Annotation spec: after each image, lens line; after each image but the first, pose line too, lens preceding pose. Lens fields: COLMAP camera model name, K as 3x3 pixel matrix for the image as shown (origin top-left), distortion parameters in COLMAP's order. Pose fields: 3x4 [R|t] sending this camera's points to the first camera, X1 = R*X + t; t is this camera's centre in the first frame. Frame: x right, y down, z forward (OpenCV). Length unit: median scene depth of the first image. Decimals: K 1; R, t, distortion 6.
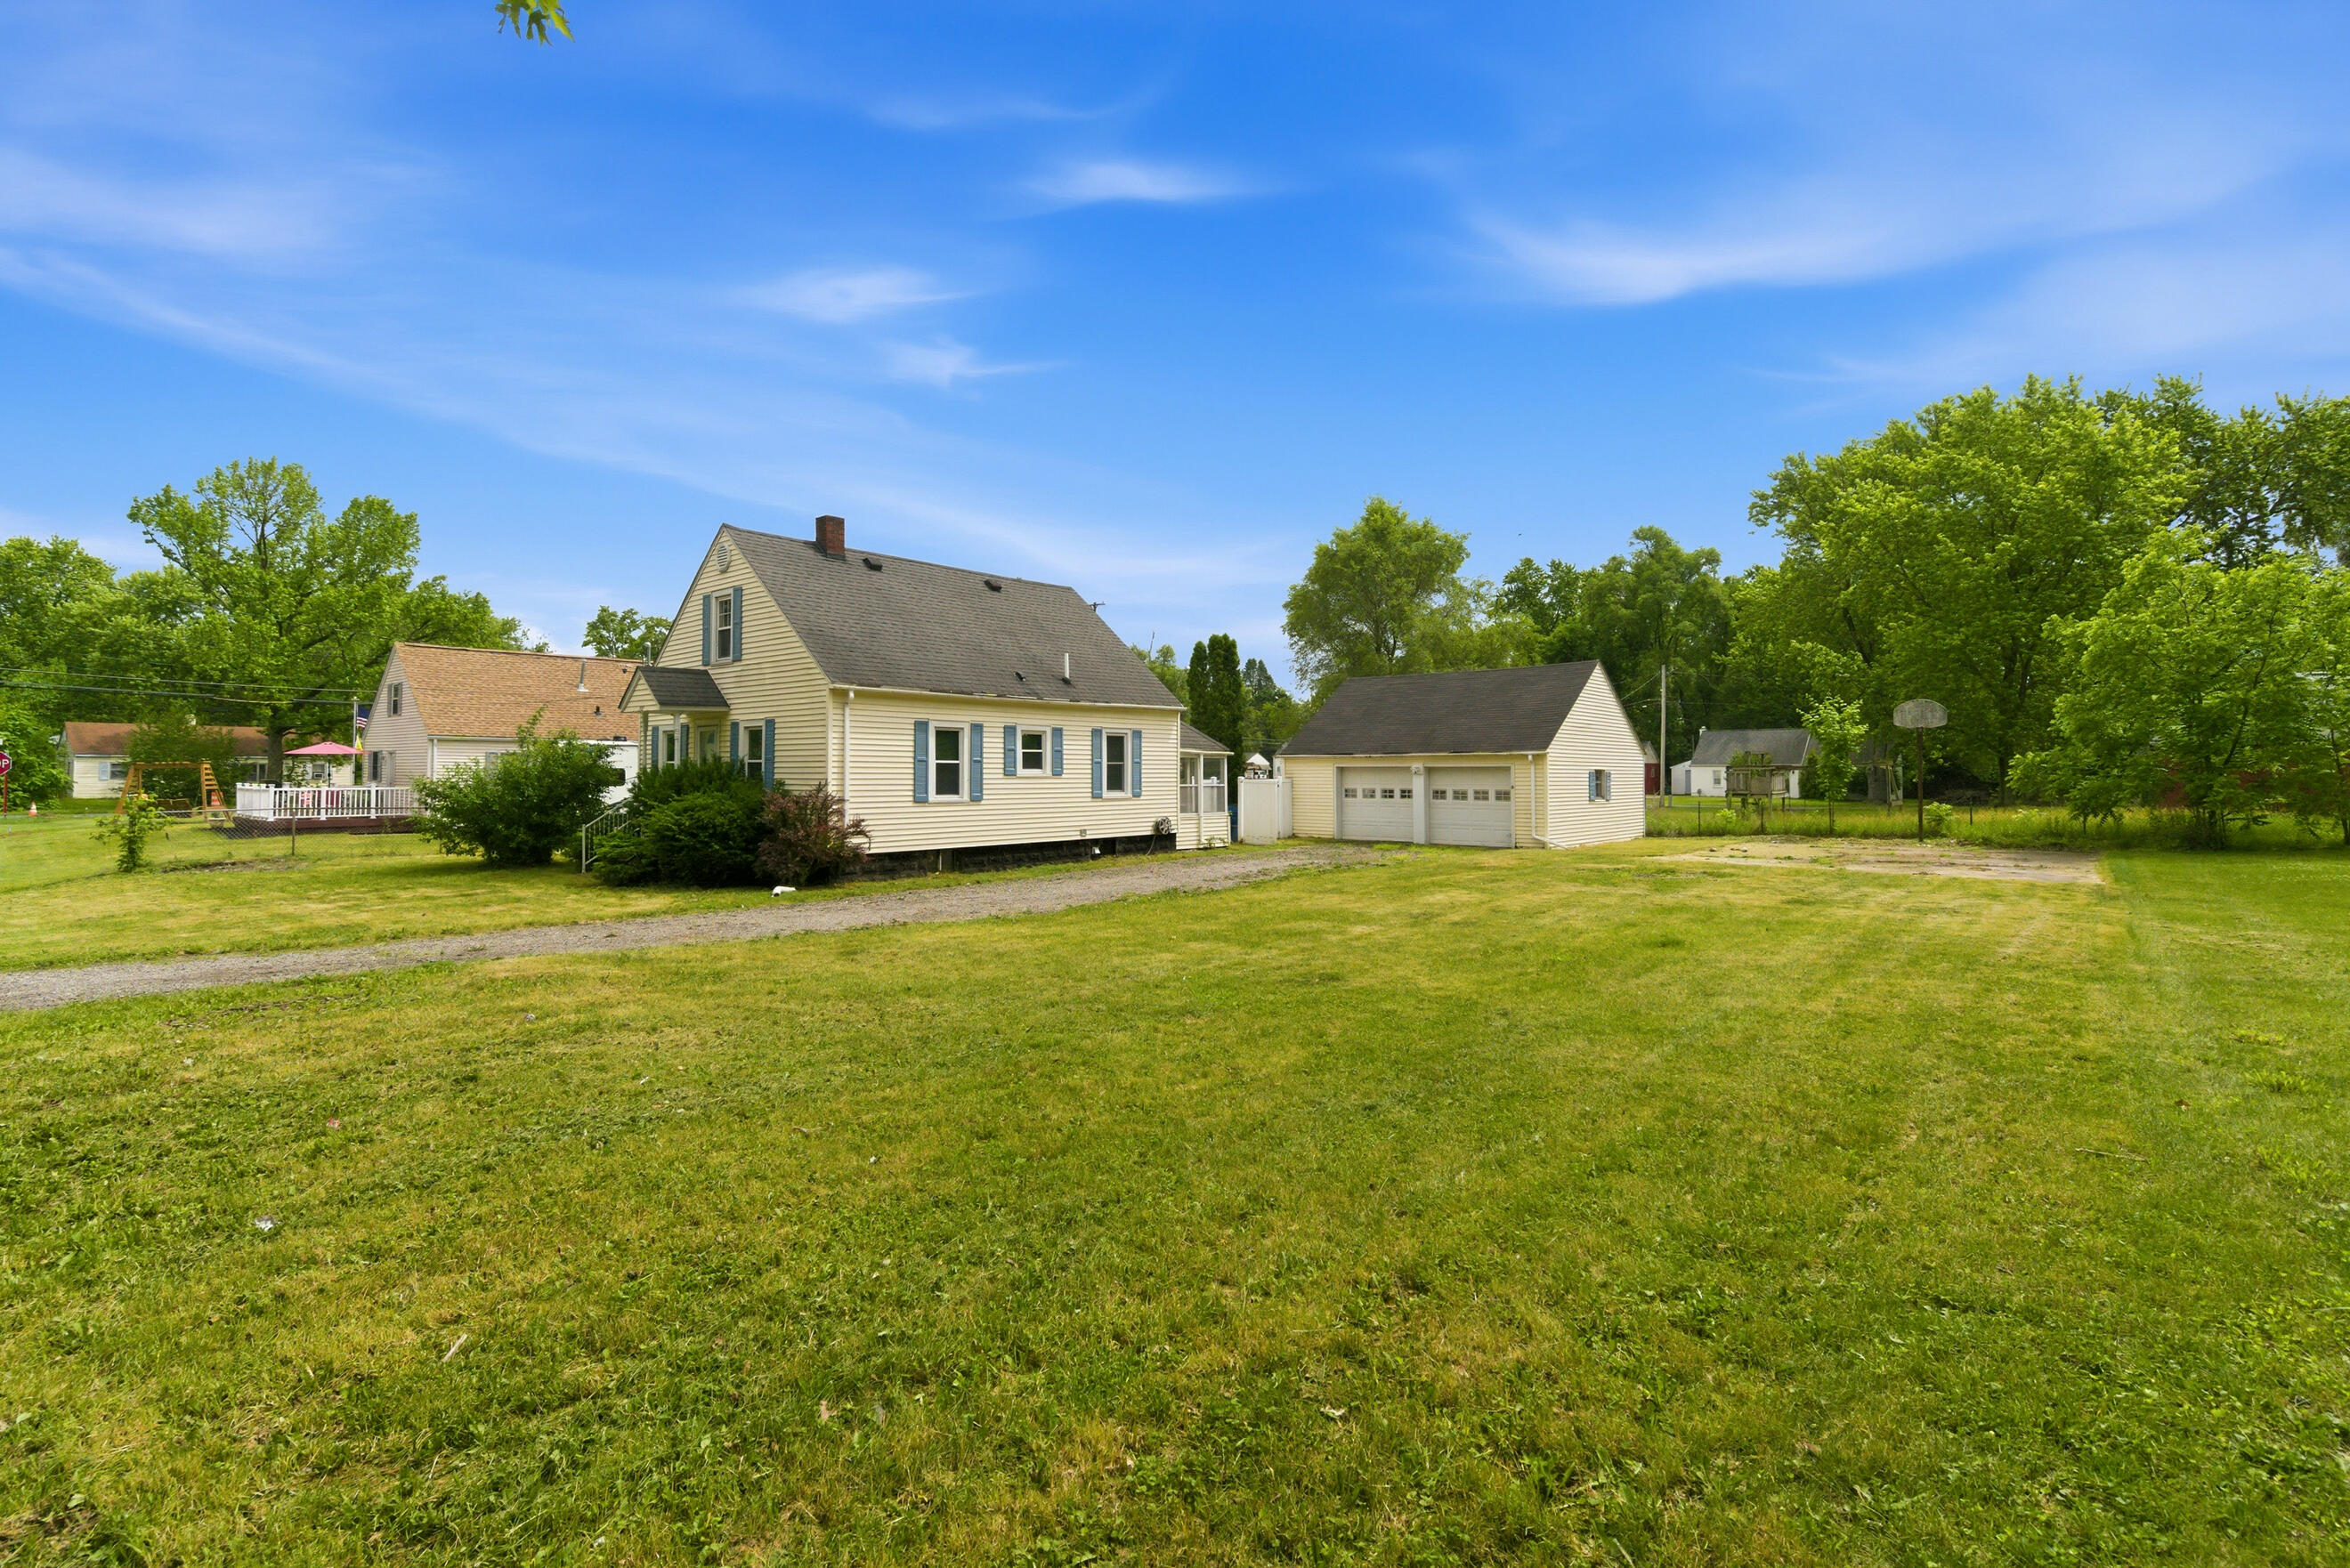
lens RADIAL K [[1080.7, 0, 1175.0], [0, 1080.7, 784.0], [0, 0, 1]] dist [0.026595, -0.014949]
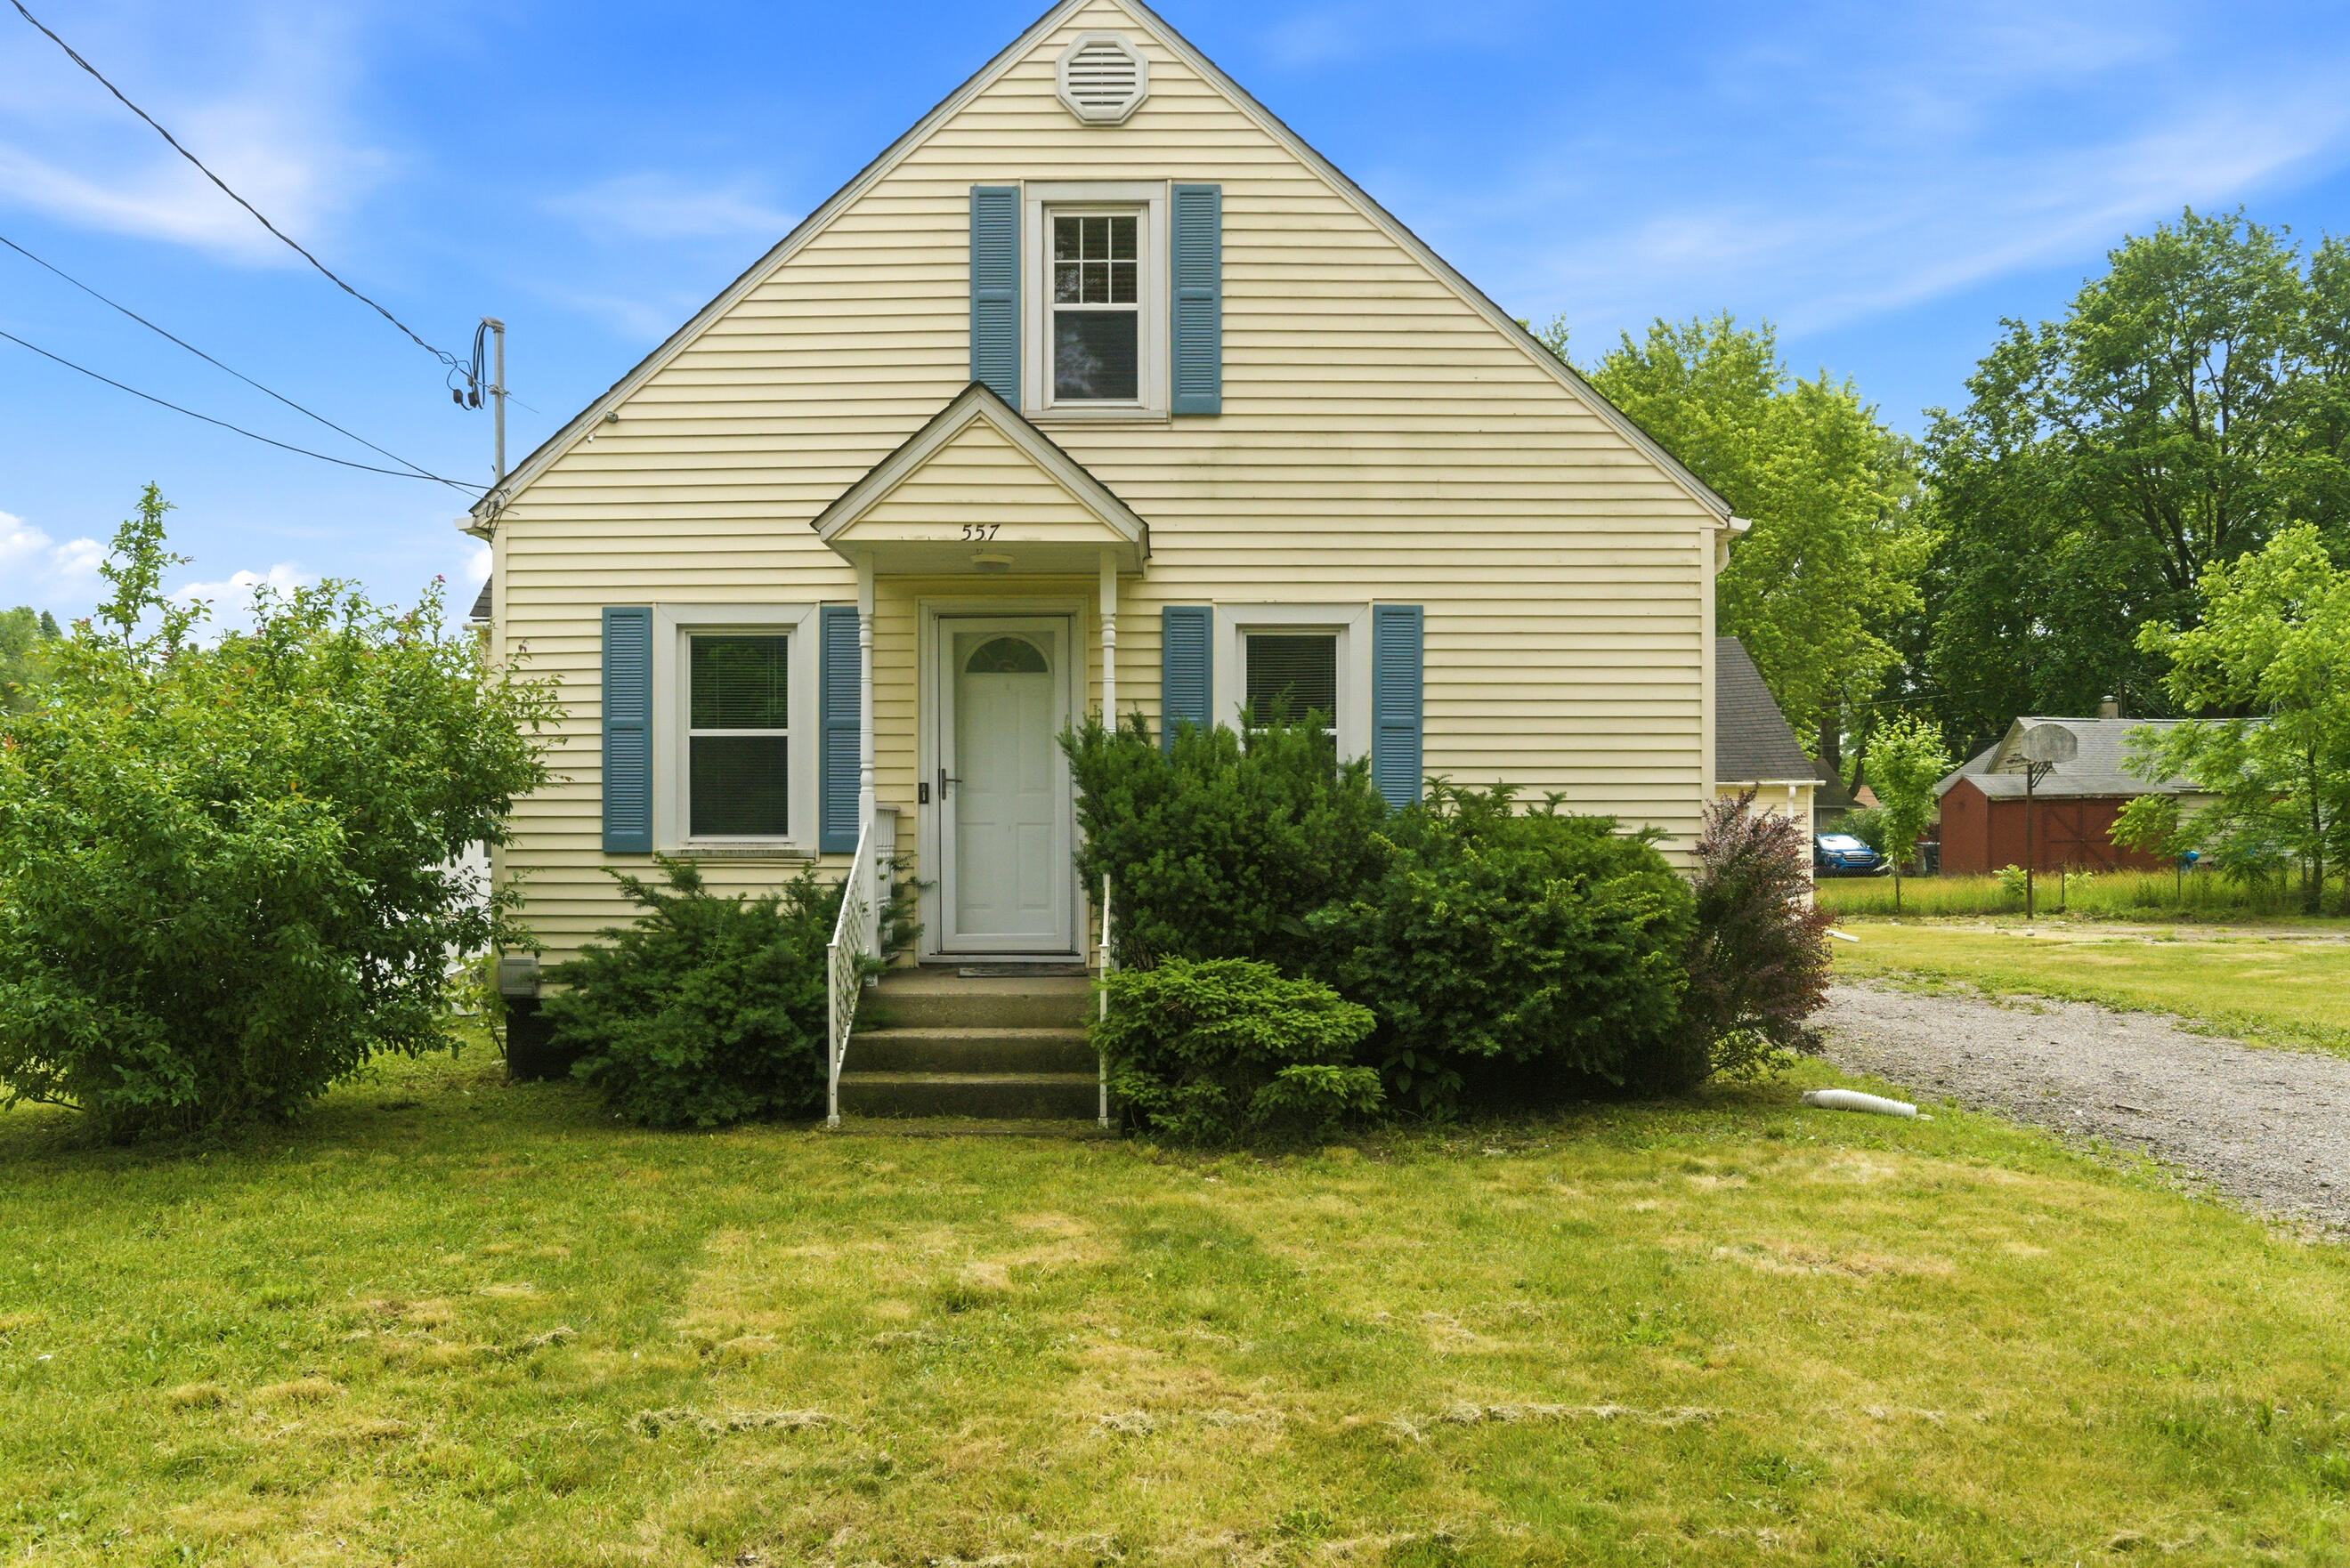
lens RADIAL K [[1874.9, 0, 1177.1], [0, 1874.9, 880.6], [0, 0, 1]] dist [-0.022029, 0.002705]
pose [[0.756666, -0.010275, 0.653721, -0.546265], [0.007312, 0.999947, 0.007253, 0.013798], [-0.653761, -0.000708, 0.756701, 0.416590]]
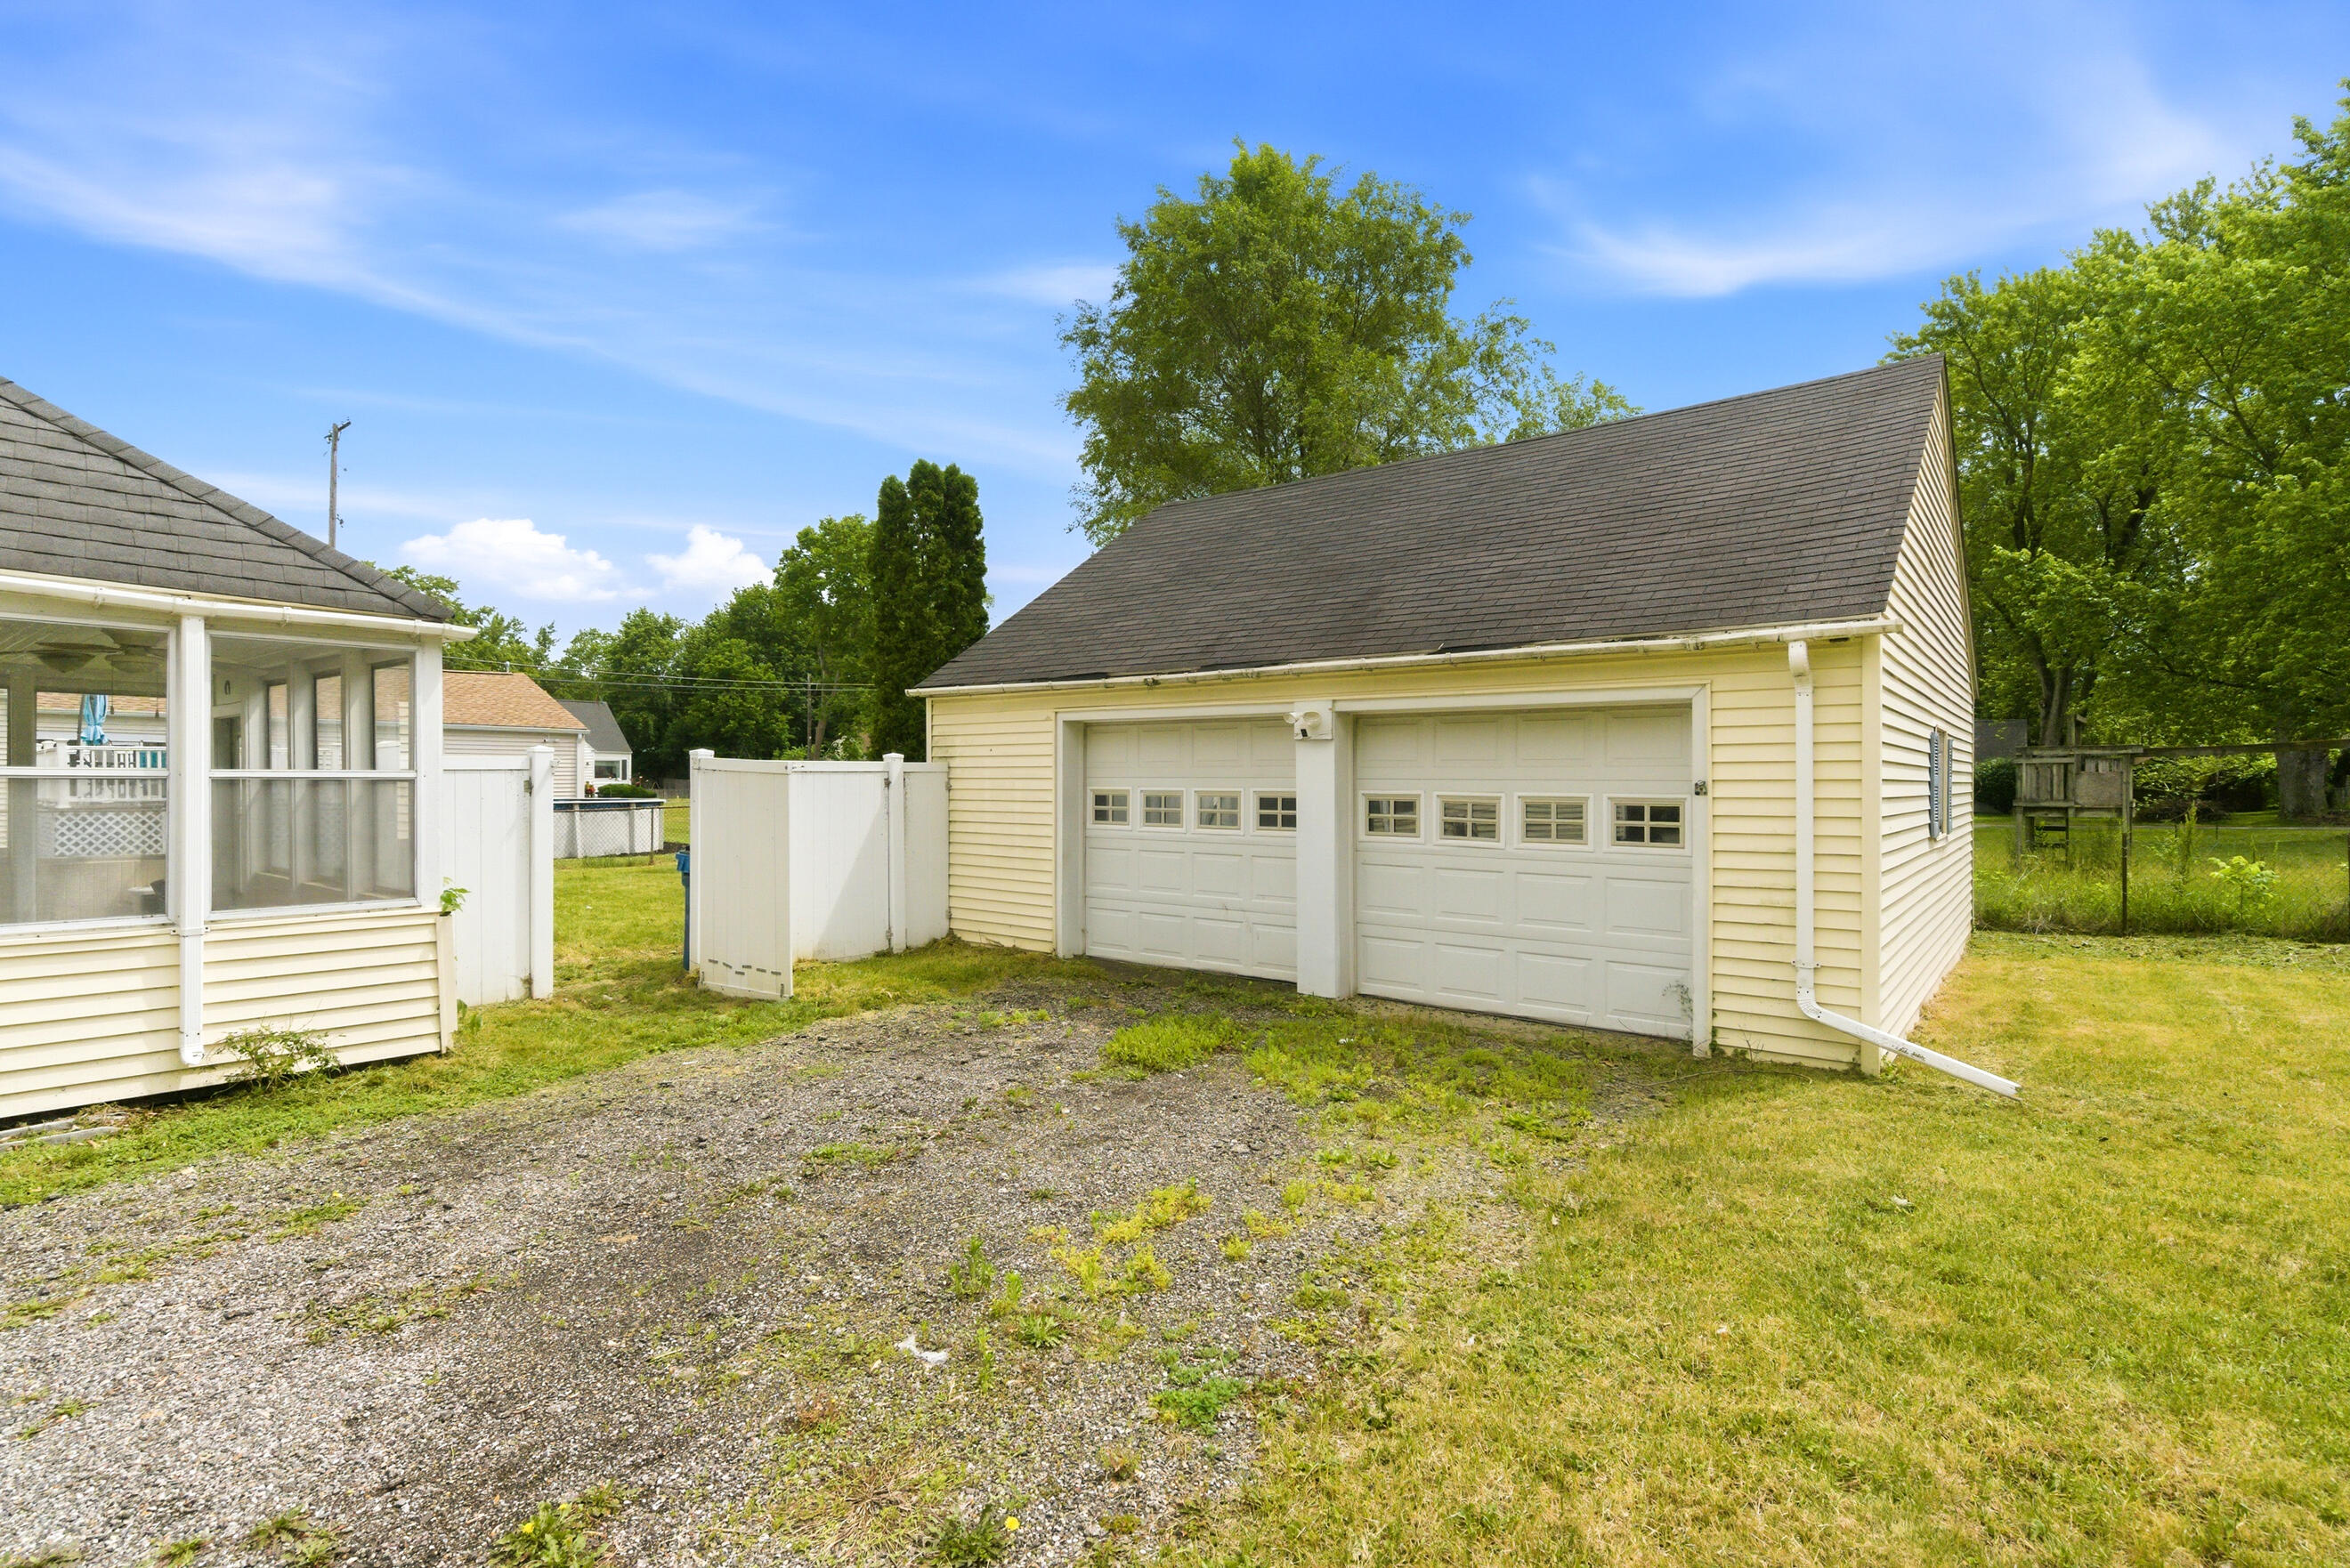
lens RADIAL K [[1137.1, 0, 1175.0], [0, 1137.1, 784.0], [0, 0, 1]] dist [0.003673, -0.009317]
pose [[0.999398, 0.004509, 0.034408, 0.180497], [-0.004336, 0.999978, -0.005102, 0.003550], [-0.034430, 0.004950, 0.999395, 0.718756]]
